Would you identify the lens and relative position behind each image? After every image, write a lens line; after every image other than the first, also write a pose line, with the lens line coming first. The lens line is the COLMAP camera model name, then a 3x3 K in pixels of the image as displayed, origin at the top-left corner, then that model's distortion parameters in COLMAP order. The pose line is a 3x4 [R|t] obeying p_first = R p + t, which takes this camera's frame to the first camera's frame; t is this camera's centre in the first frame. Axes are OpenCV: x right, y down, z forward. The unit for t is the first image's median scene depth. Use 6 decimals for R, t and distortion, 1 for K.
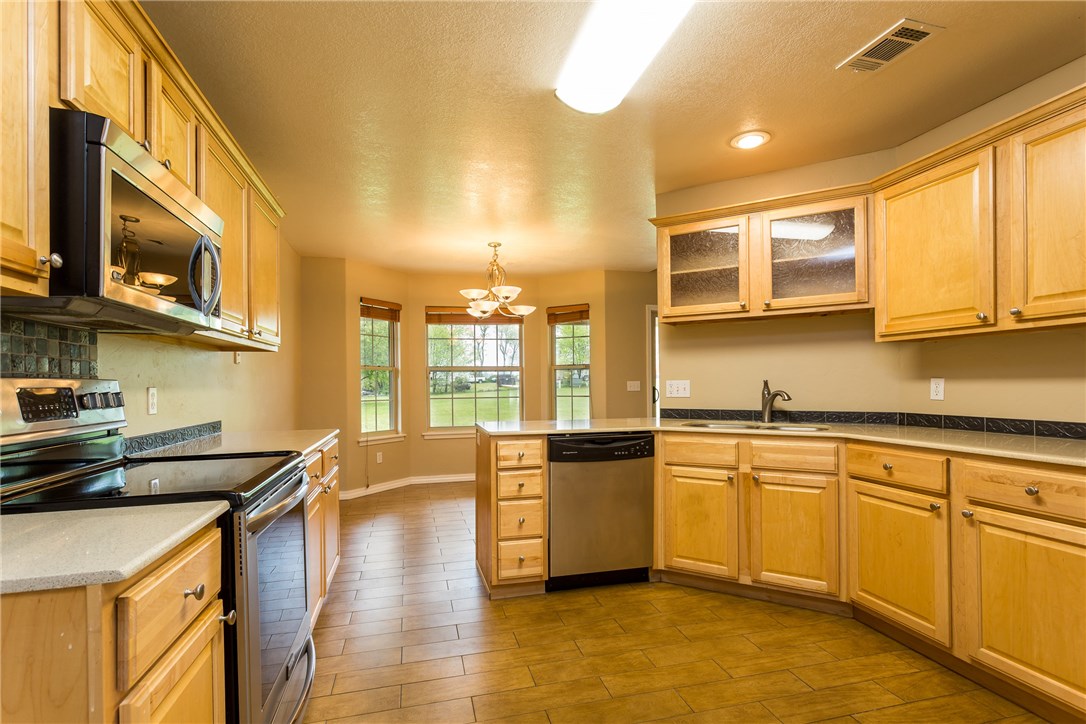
lens RADIAL K [[523.1, 0, 550.3], [0, 523.1, 383.0], [0, 0, 1]] dist [-0.002213, -0.000085]
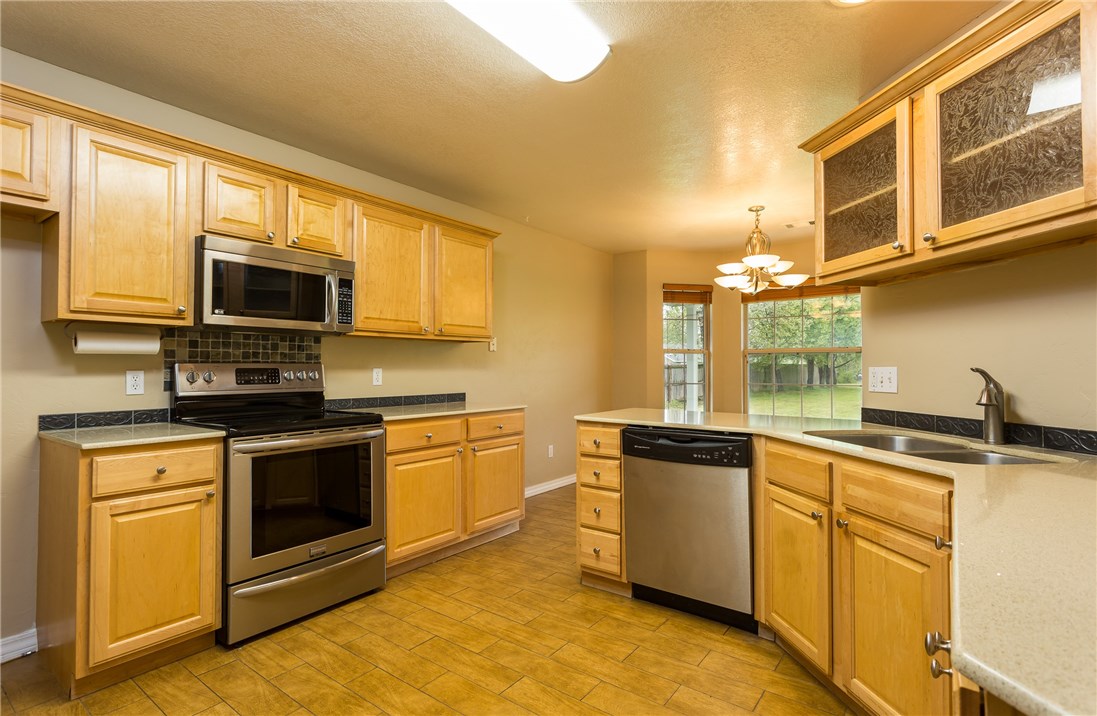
lens RADIAL K [[537.4, 0, 546.9], [0, 537.4, 357.5], [0, 0, 1]] dist [-0.001425, -0.000390]
pose [[0.619863, -0.003433, -0.784702, 0.633914], [-0.008042, 0.999910, -0.010727, -0.007917], [0.784669, 0.012960, 0.619780, 0.294457]]
